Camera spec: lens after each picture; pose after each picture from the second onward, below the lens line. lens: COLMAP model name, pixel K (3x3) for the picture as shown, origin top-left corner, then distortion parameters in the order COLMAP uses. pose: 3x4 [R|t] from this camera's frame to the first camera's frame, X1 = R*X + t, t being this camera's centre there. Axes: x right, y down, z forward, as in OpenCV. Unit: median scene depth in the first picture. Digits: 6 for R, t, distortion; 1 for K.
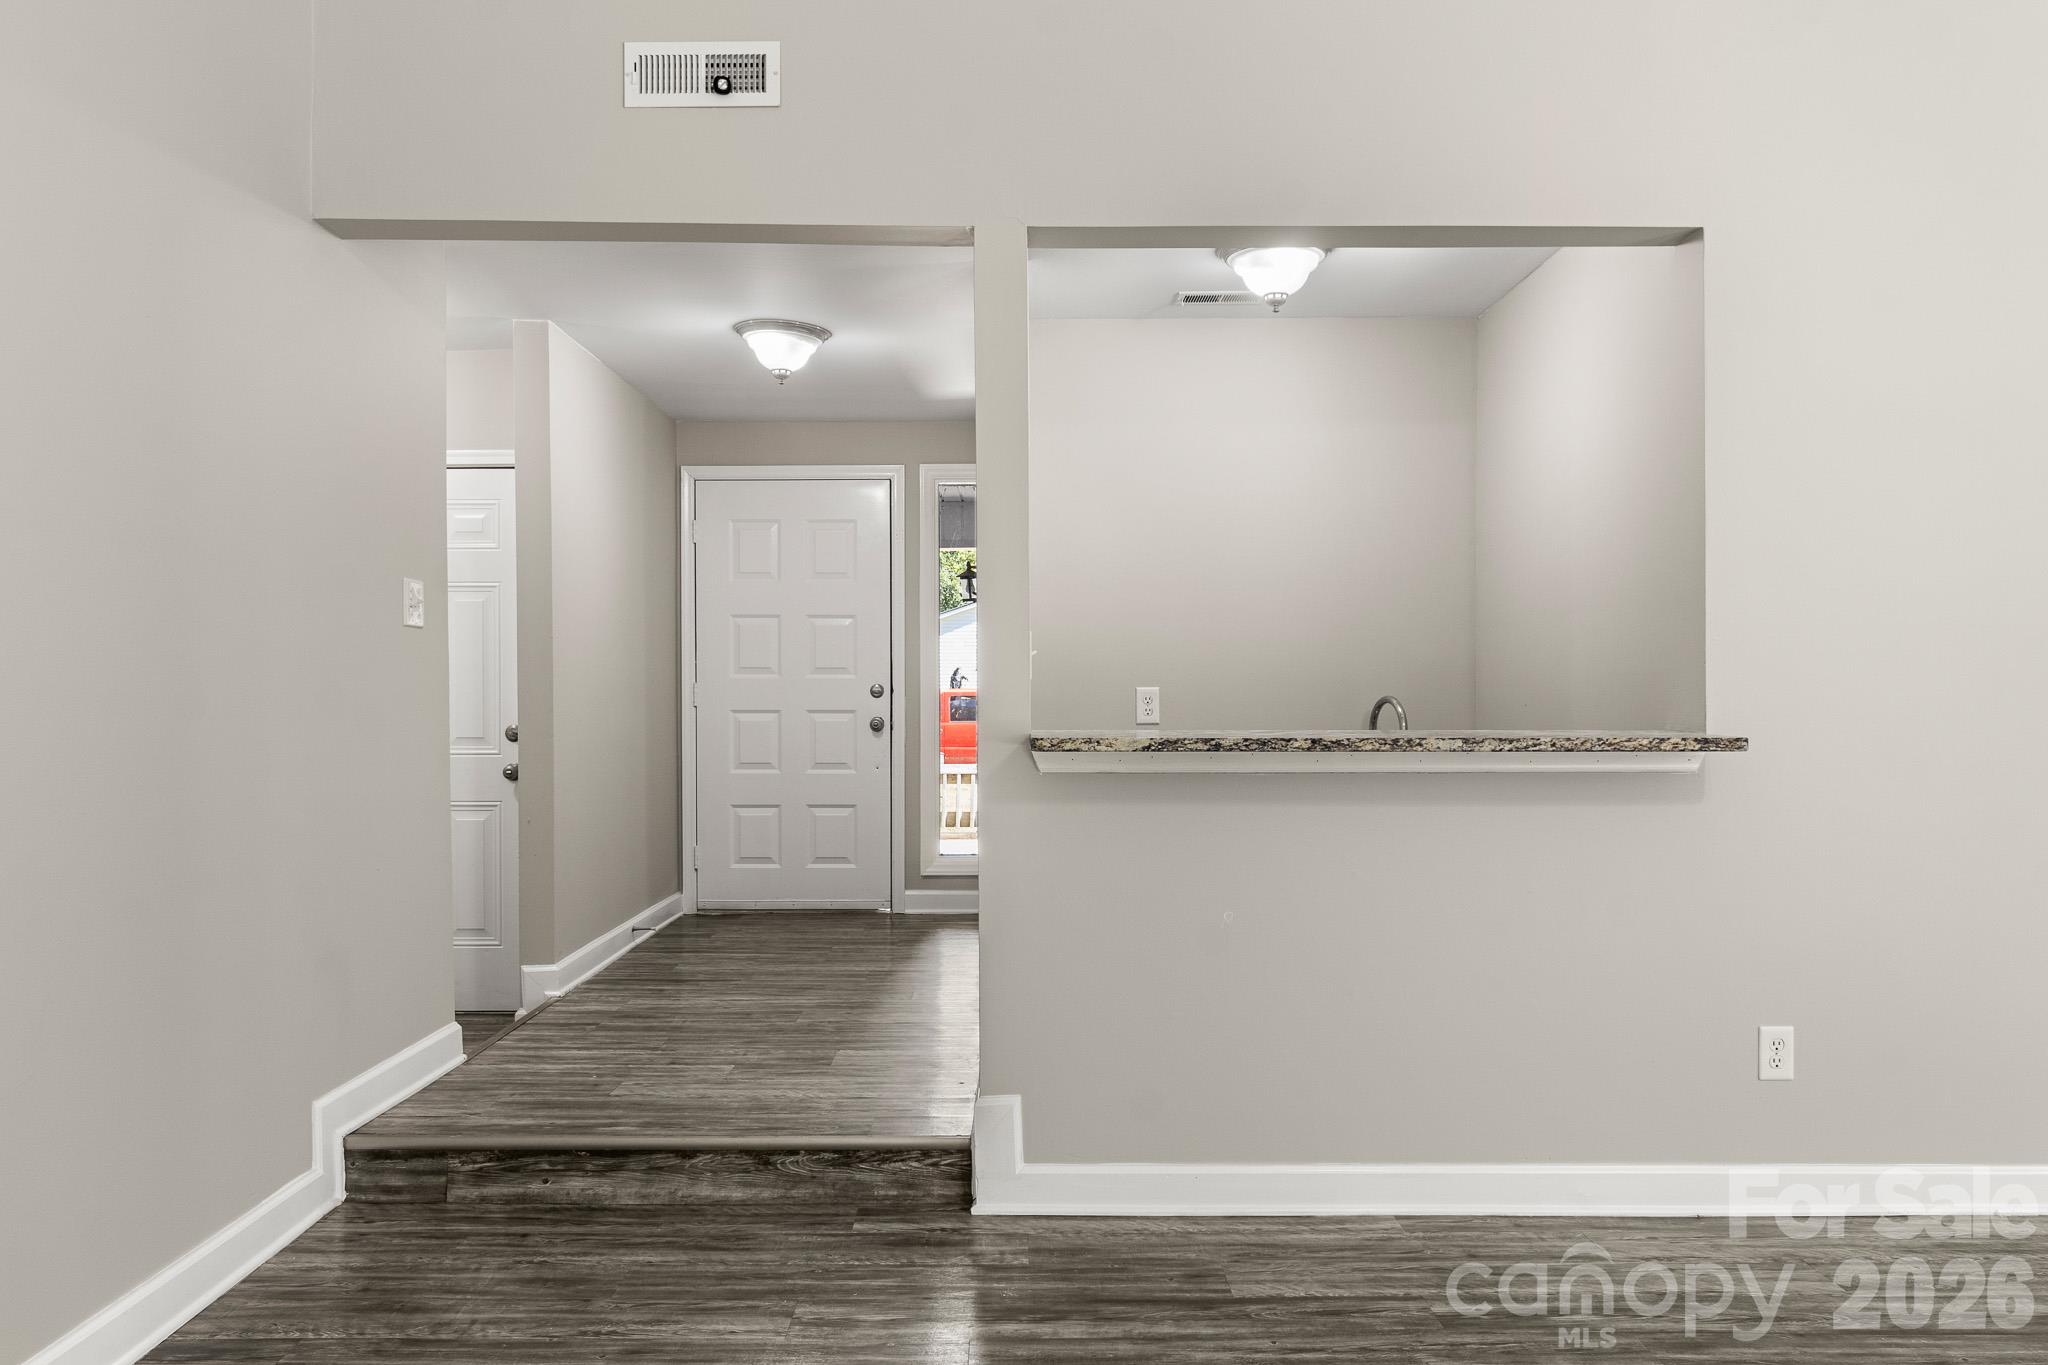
lens RADIAL K [[1466.7, 0, 1026.0], [0, 1466.7, 727.1], [0, 0, 1]] dist [-0.001764, -0.000786]
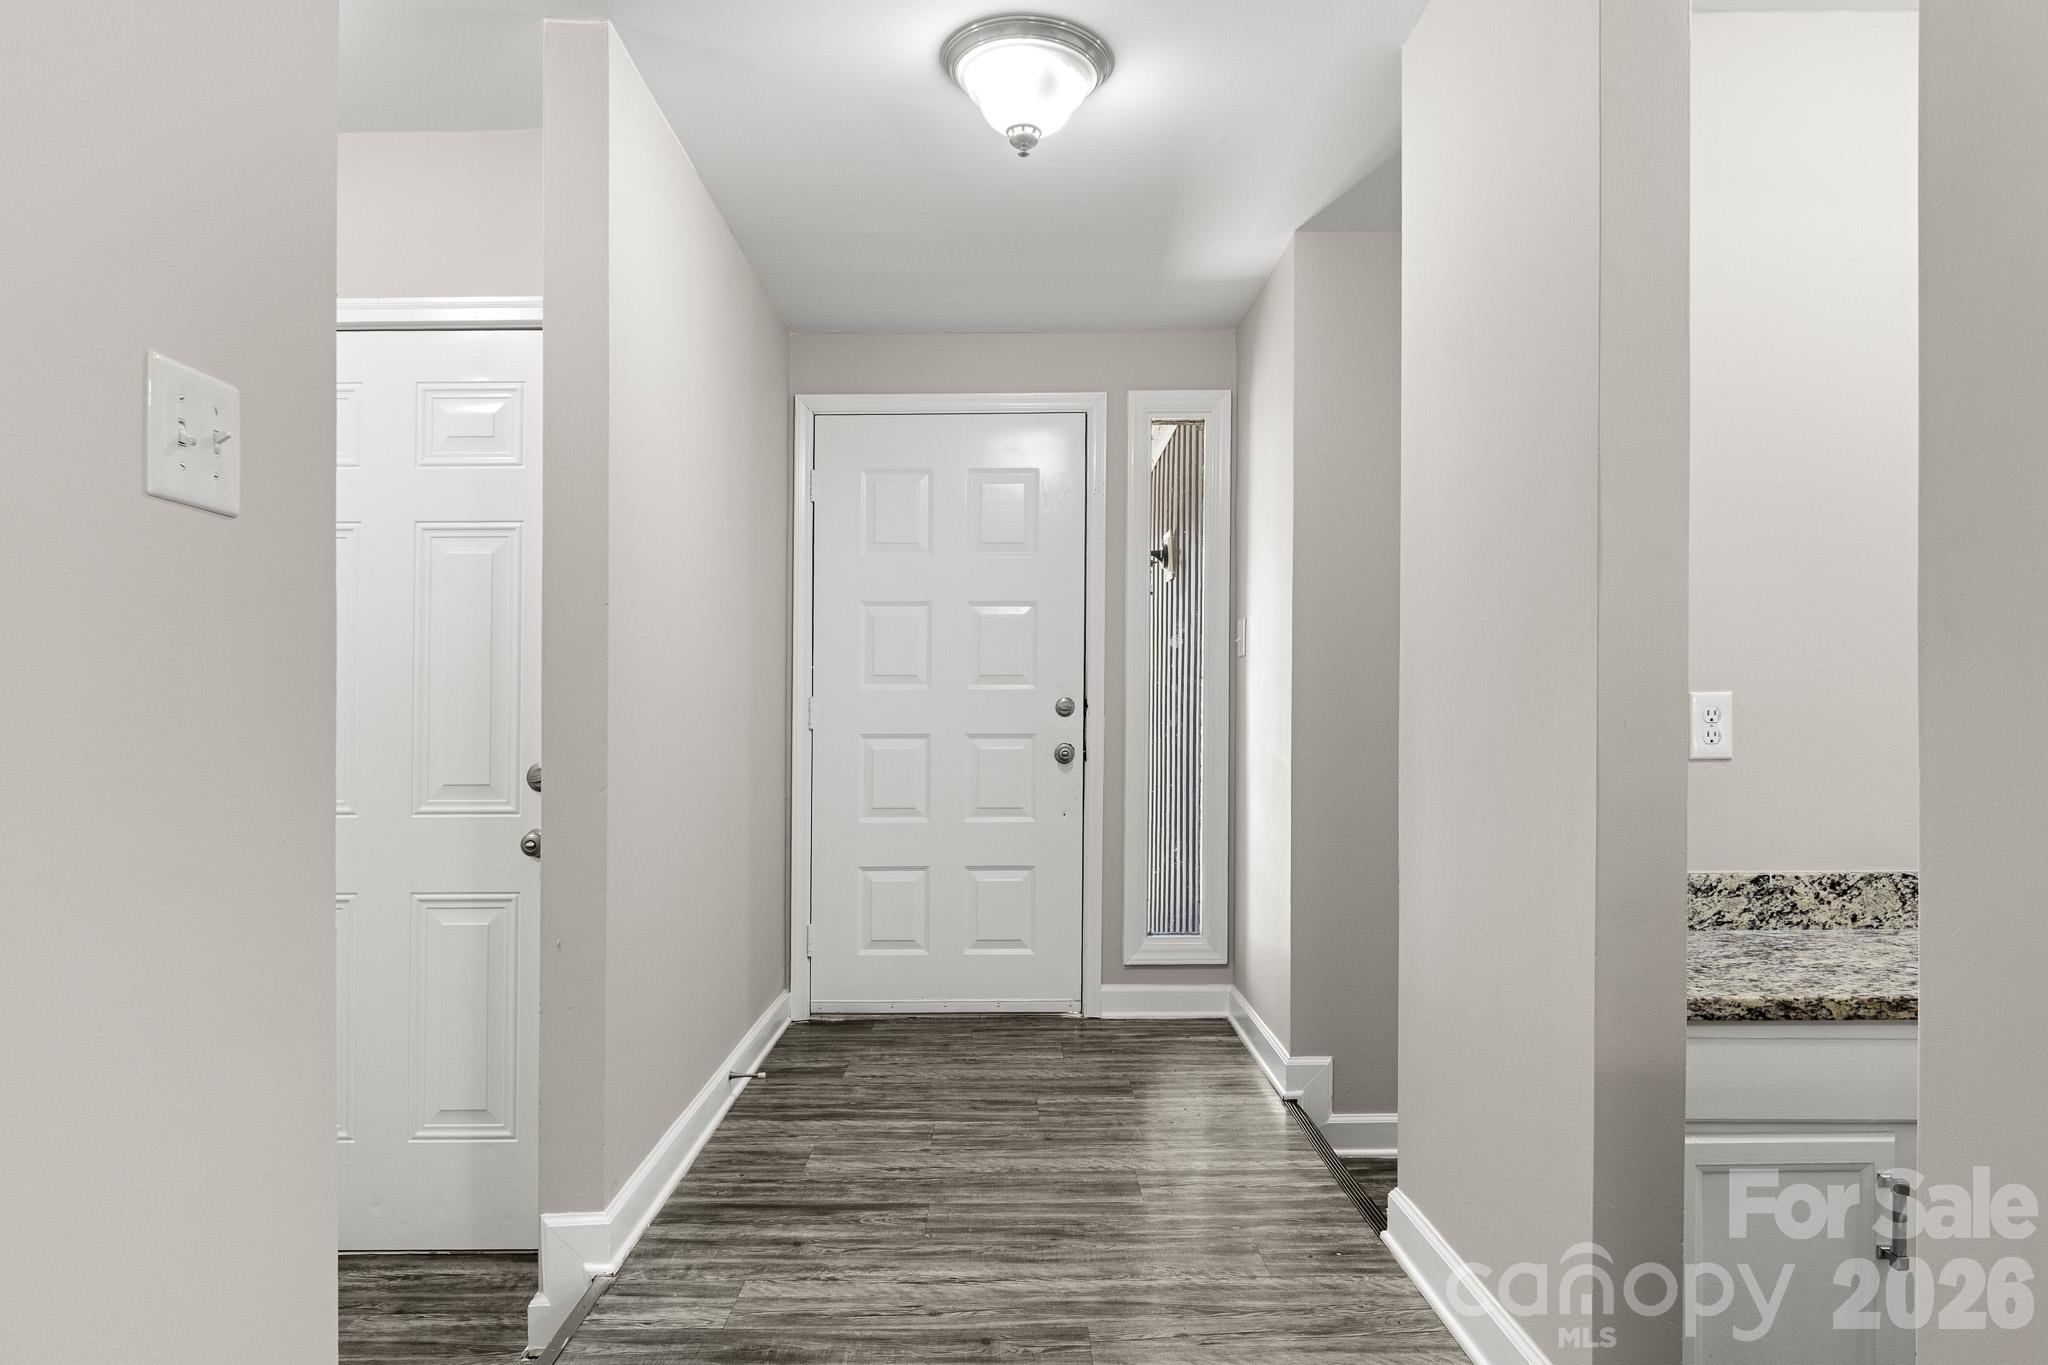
lens RADIAL K [[1238.0, 0, 1024.0], [0, 1238.0, 682.5], [0, 0, 1]] dist [-0.003793, -0.000100]
pose [[0.999989, -0.002175, 0.004166, -0.124272], [0.002384, 0.998695, -0.051020, -0.005799], [-0.004050, 0.051030, 0.998689, 0.395296]]
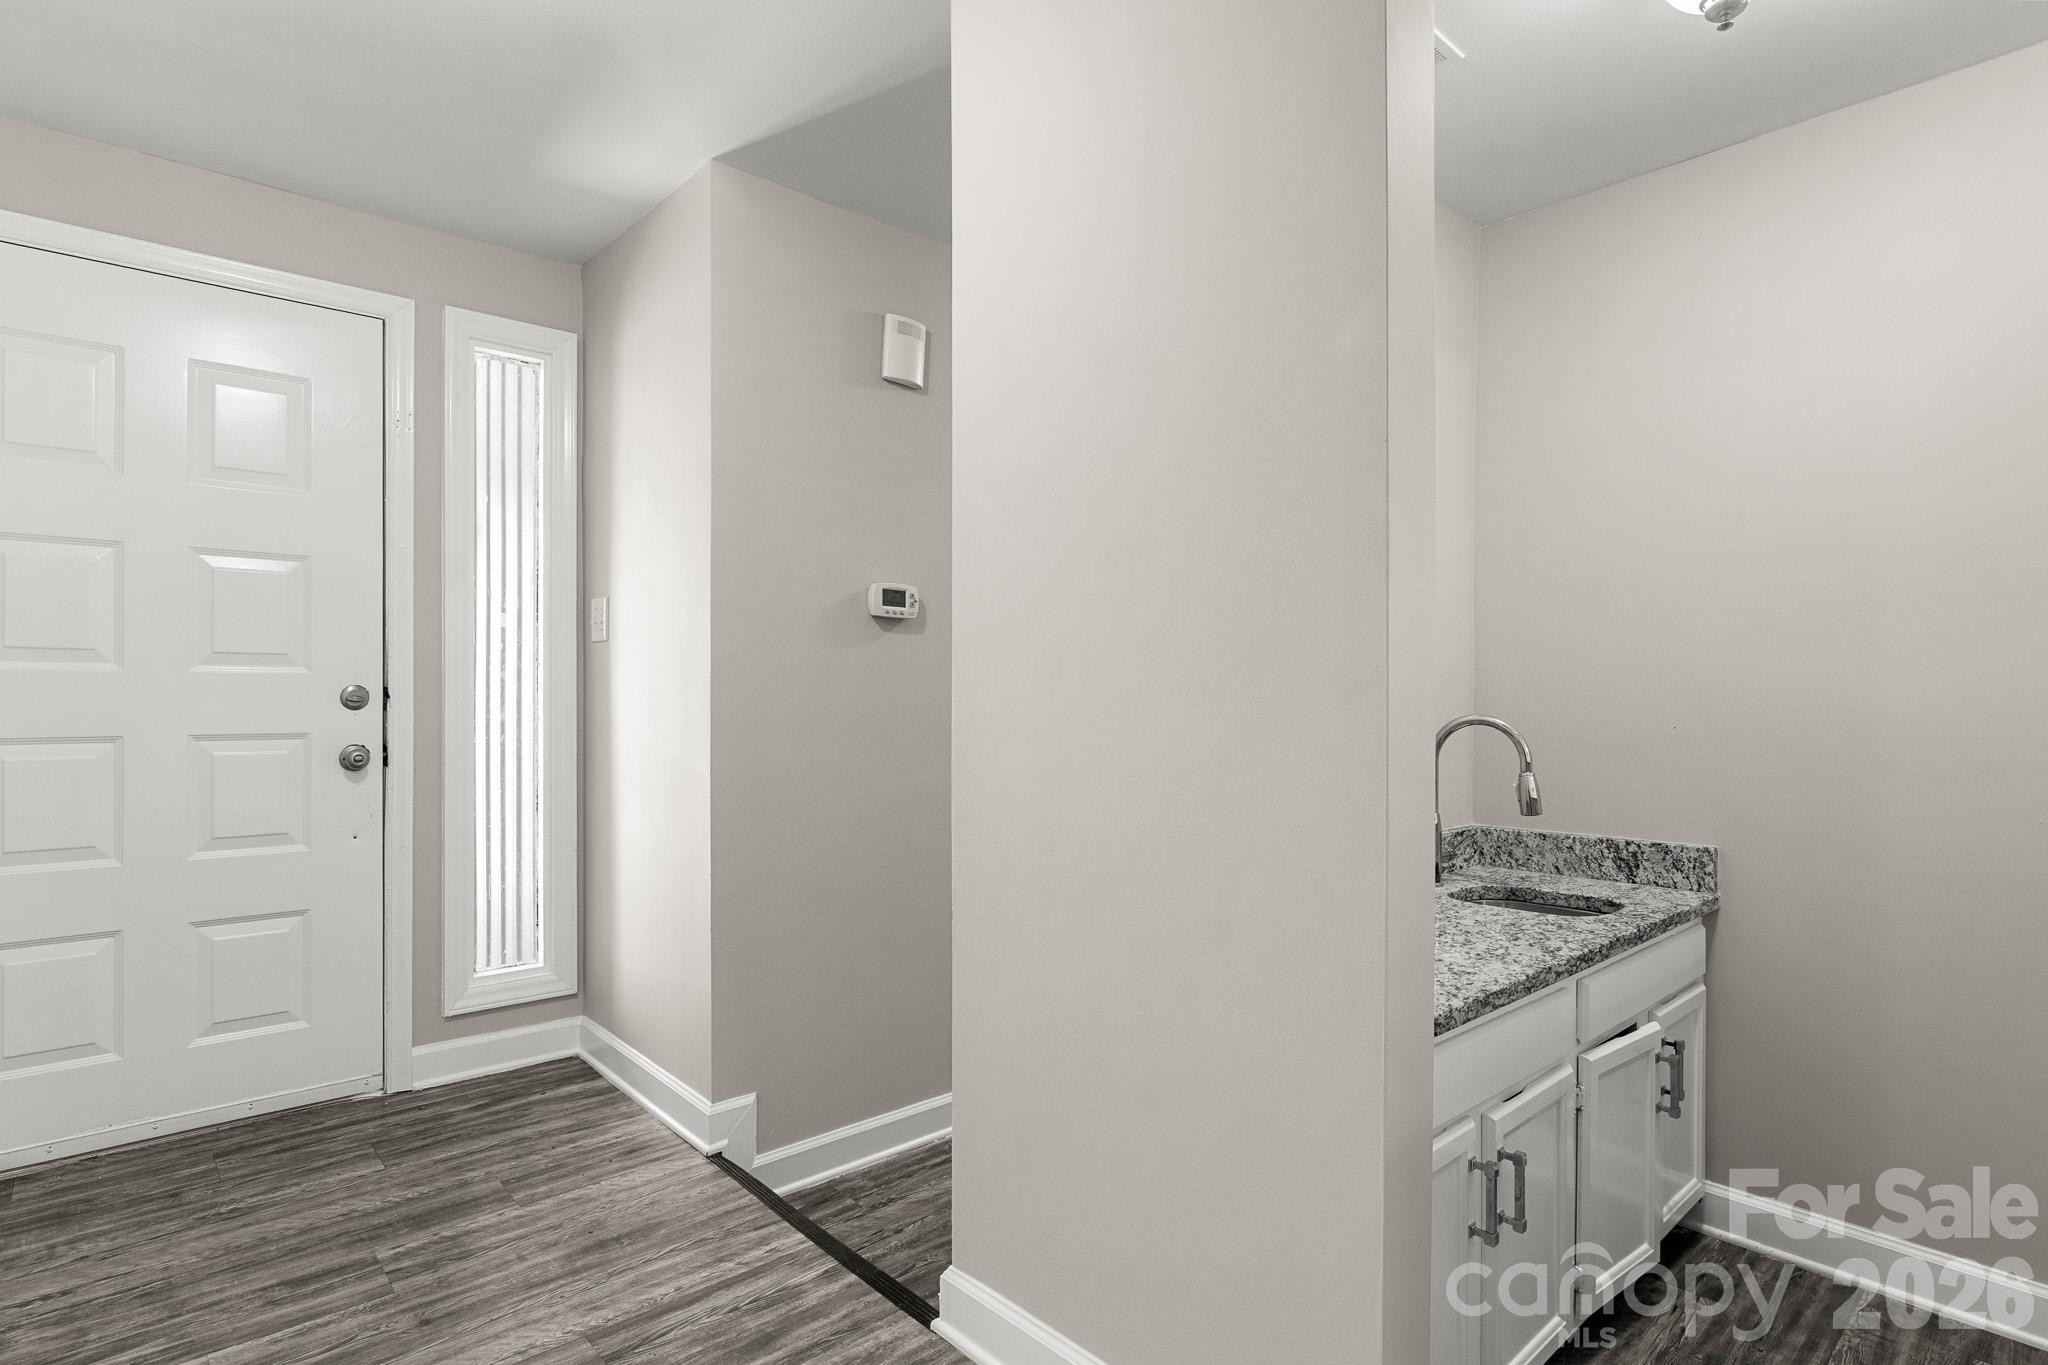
lens RADIAL K [[1043.0, 0, 1039.4], [0, 1043.0, 703.7], [0, 0, 1]] dist [-0.001193, 0.002231]
pose [[0.745807, 0.002534, 0.666157, -0.171117], [0.007051, 0.999907, -0.011698, -0.015848], [-0.666124, 0.013421, 0.745720, 0.536740]]
